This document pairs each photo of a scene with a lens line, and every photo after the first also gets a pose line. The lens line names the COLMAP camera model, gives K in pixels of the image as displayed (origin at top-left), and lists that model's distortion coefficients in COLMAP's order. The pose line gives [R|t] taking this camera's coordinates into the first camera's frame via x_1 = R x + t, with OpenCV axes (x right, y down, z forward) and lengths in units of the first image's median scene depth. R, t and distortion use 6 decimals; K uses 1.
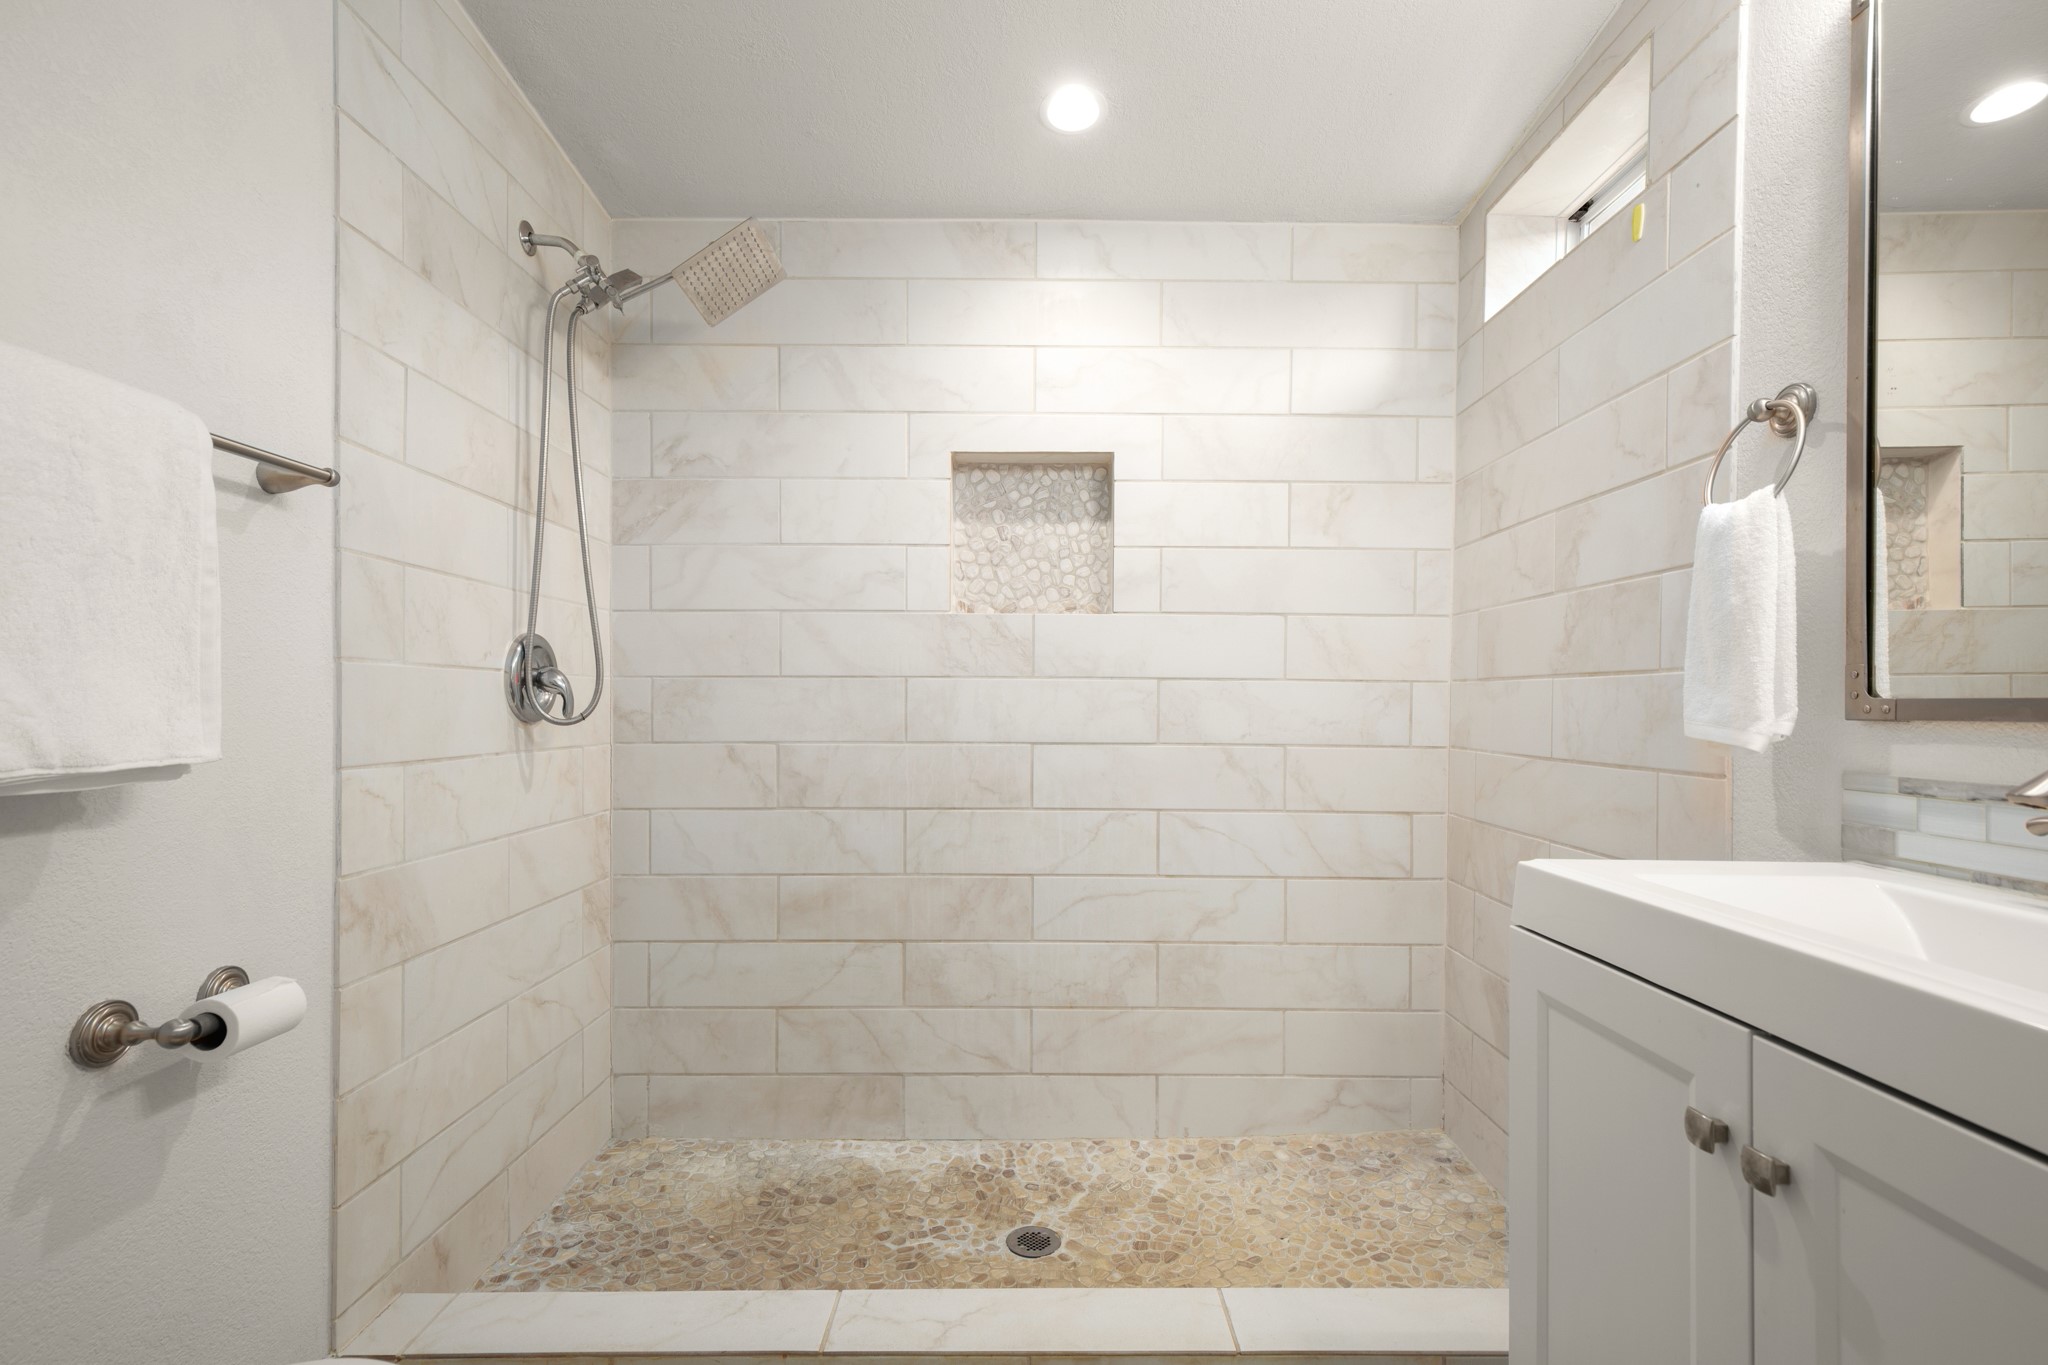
lens RADIAL K [[933.8, 0, 1017.4], [0, 933.8, 700.3], [0, 0, 1]] dist [0.013328, -0.001495]
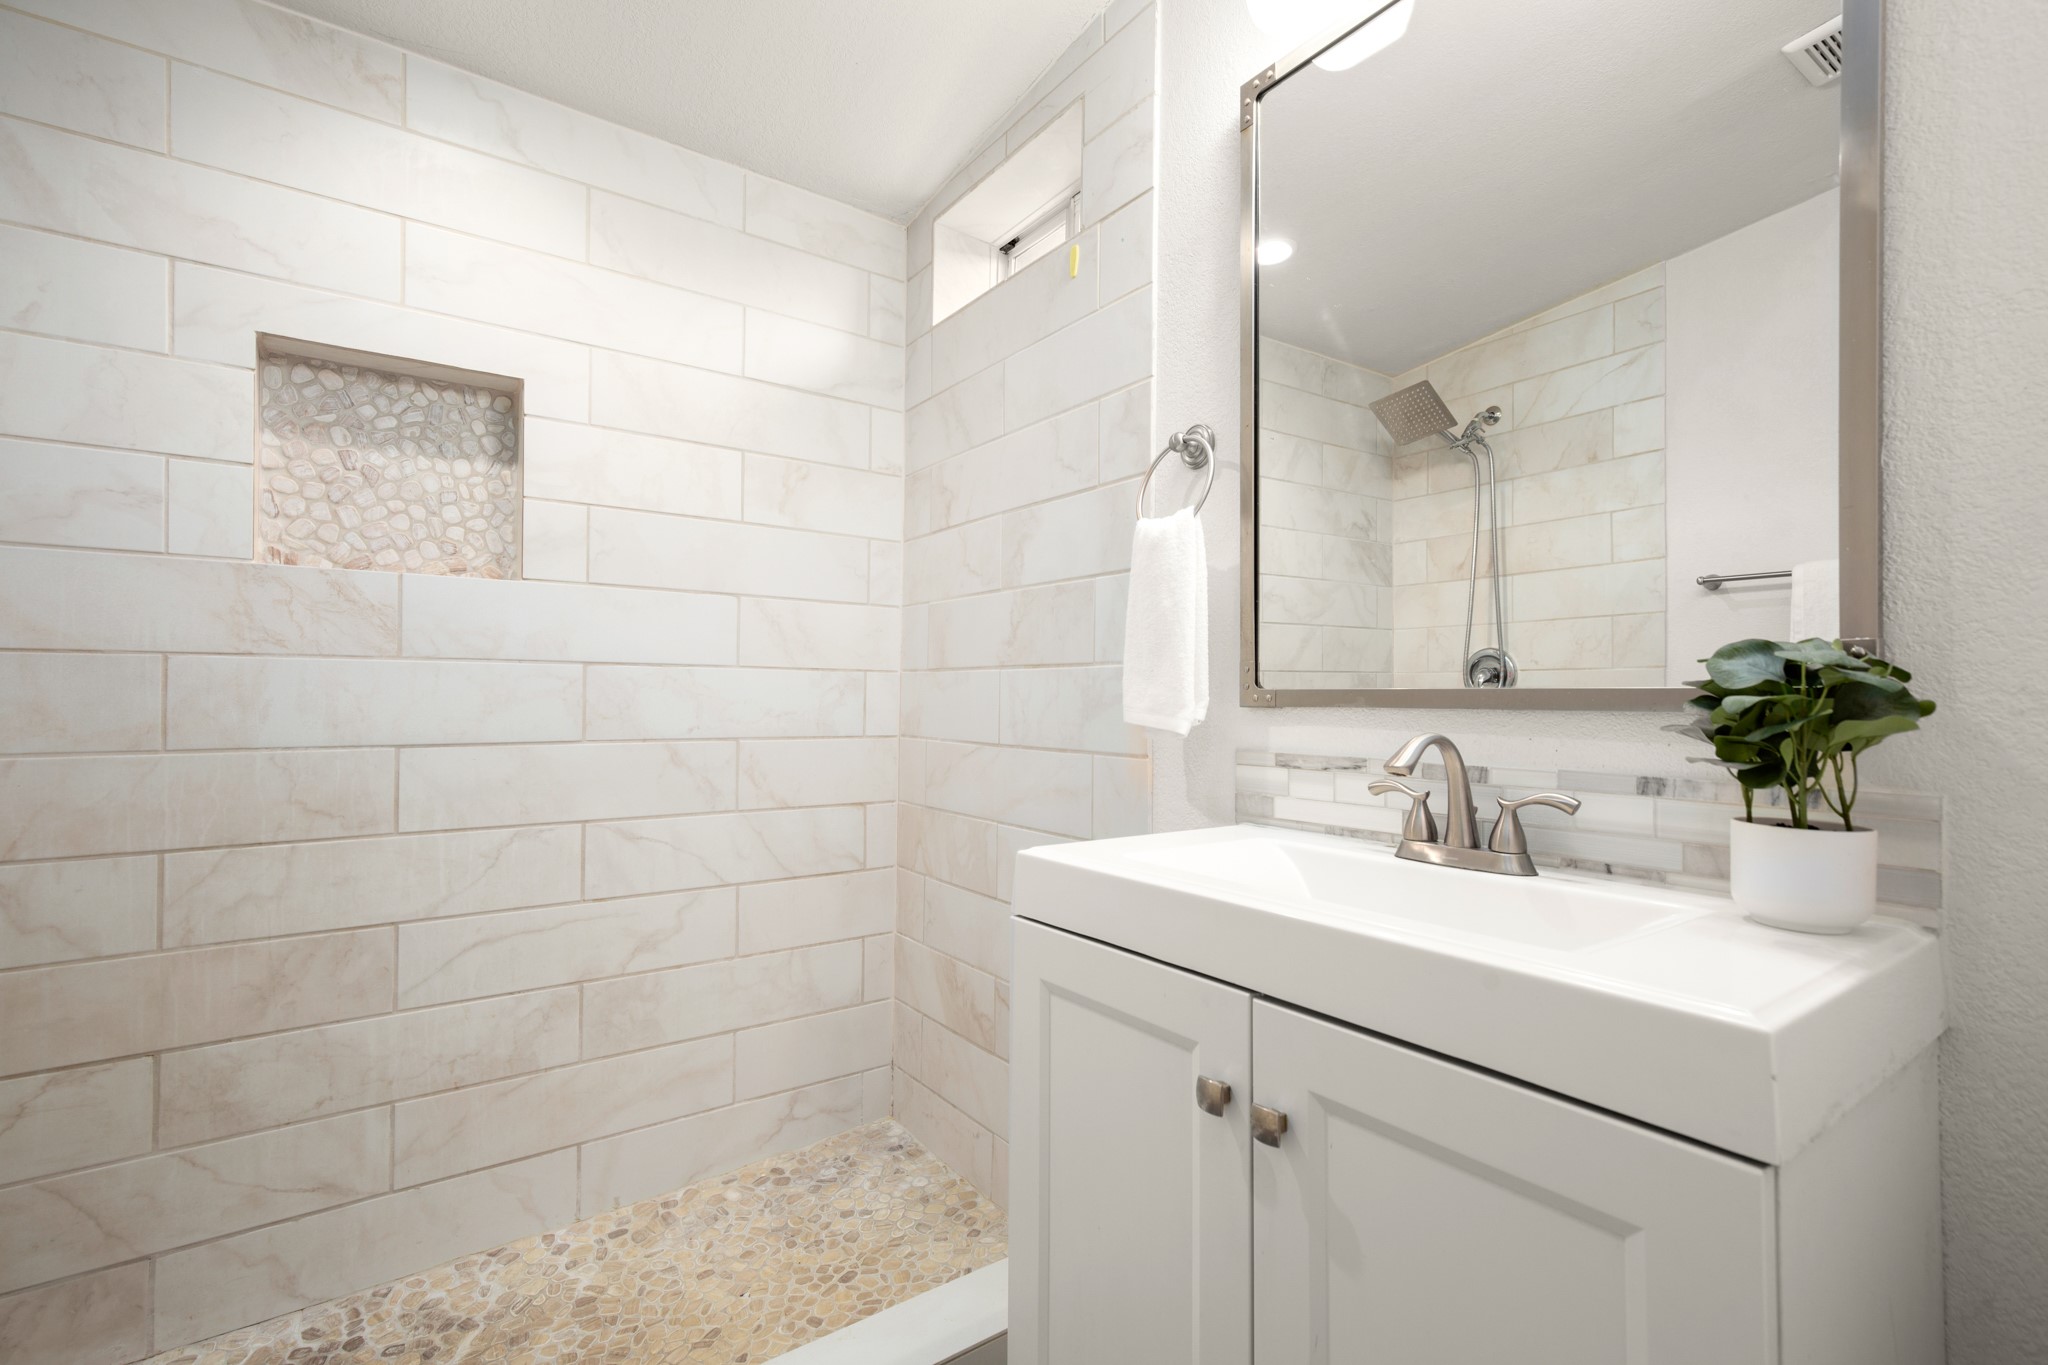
lens RADIAL K [[933.8, 0, 1038.0], [0, 933.8, 684.5], [0, 0, 1]] dist [0.013328, -0.001495]
pose [[0.802607, 0.005629, 0.596481, -0.022649], [-0.002474, 0.999978, -0.006109, 0.000046], [-0.596503, 0.003427, 0.802604, 0.097448]]
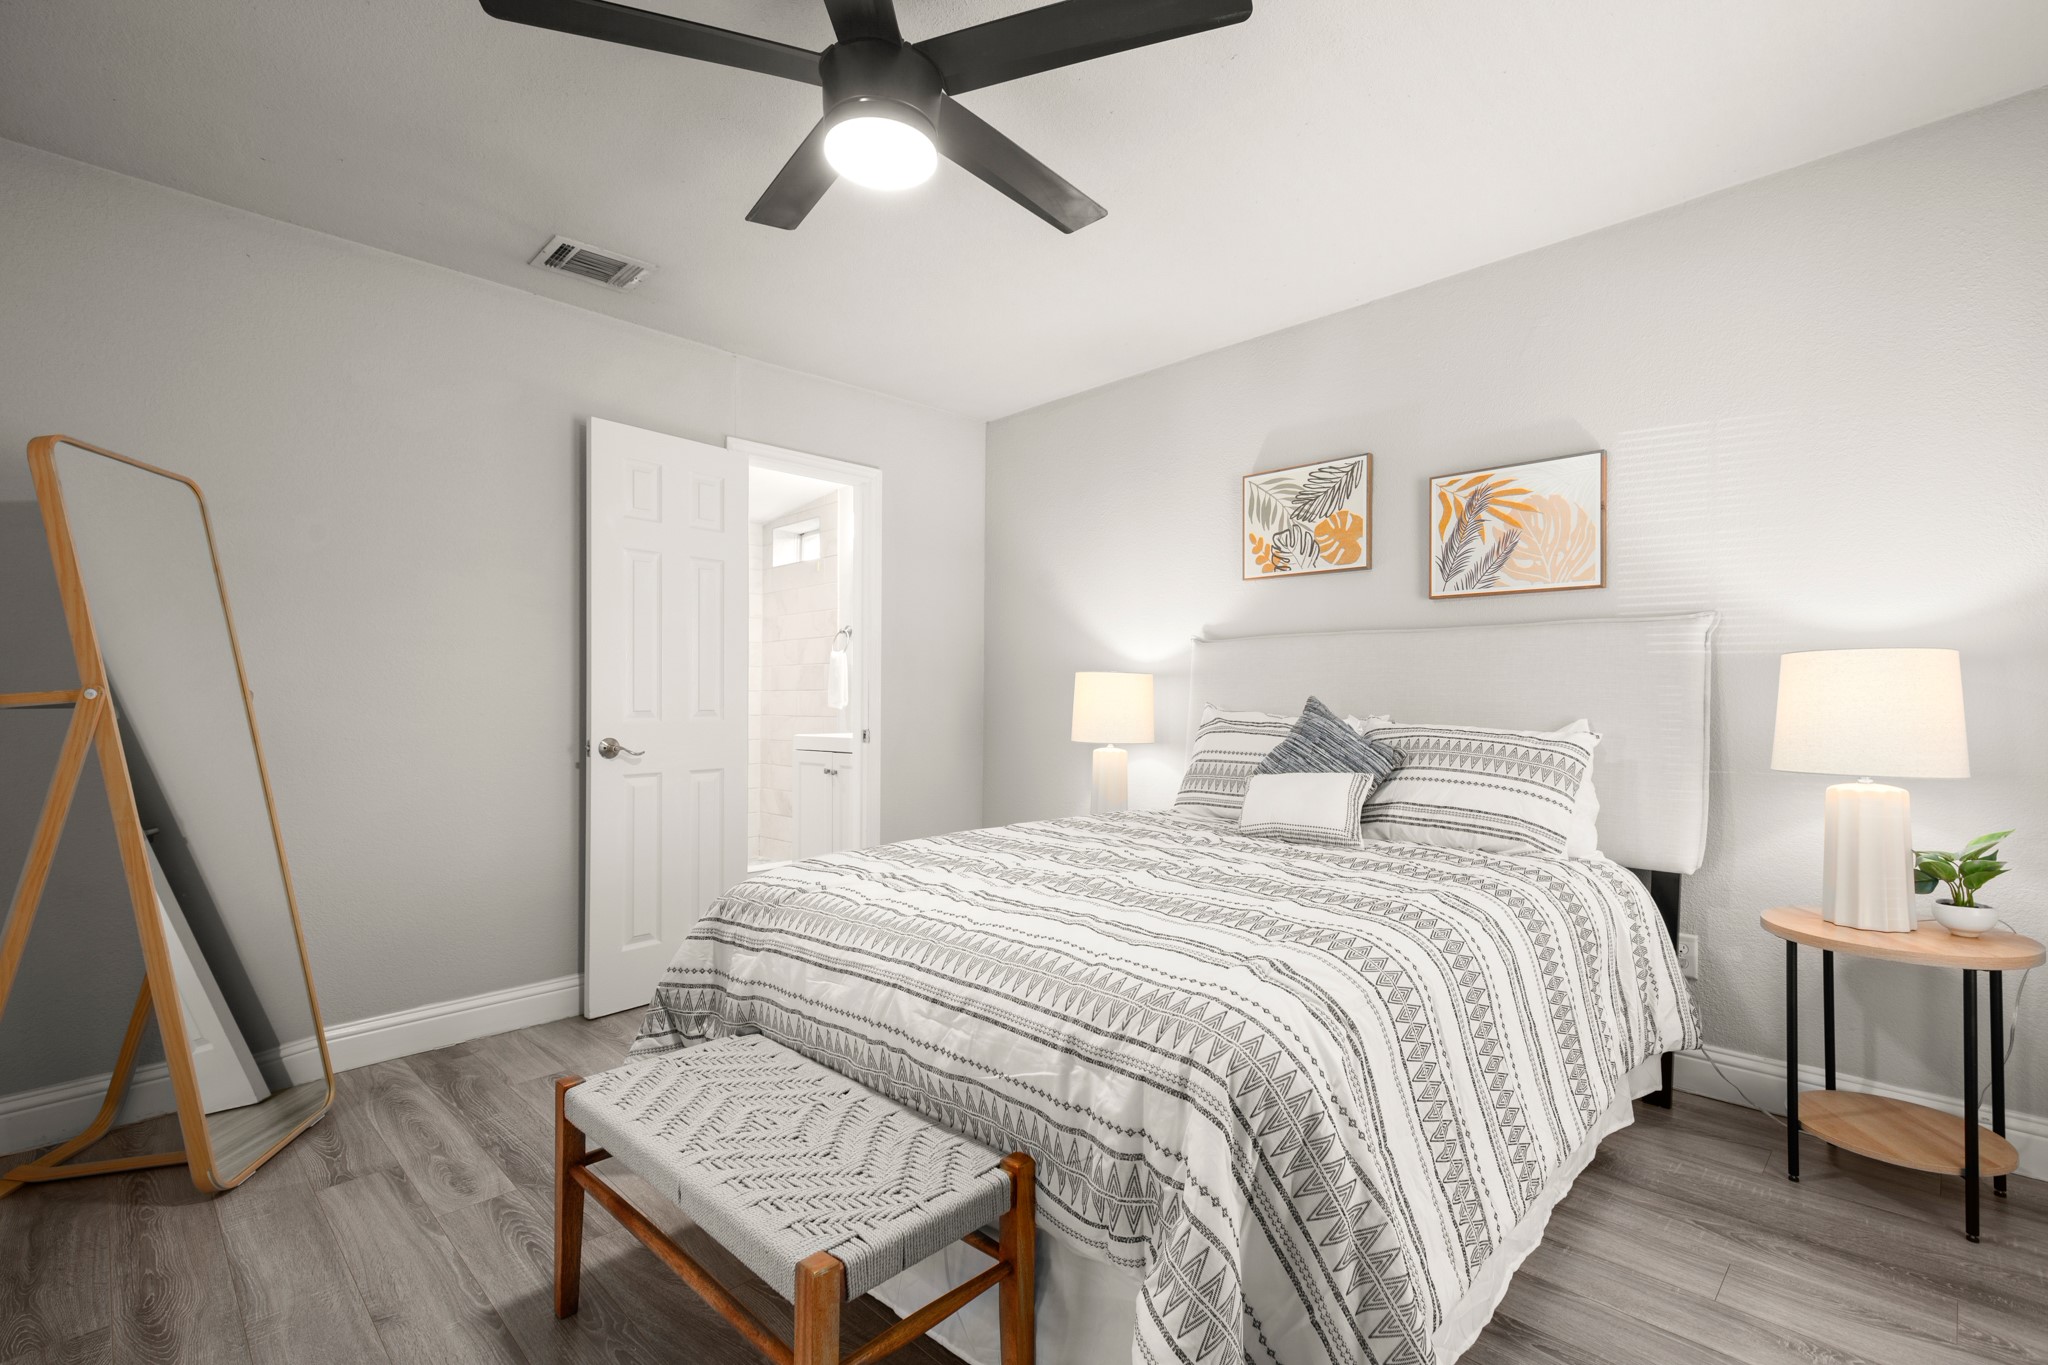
lens RADIAL K [[933.8, 0, 1027.1], [0, 933.8, 687.6], [0, 0, 1]] dist [0.013328, -0.001495]
pose [[0.701119, -0.000438, 0.713044, -0.946698], [0.005130, 0.999977, -0.004431, -0.014423], [-0.713026, 0.006765, 0.701105, -1.478636]]
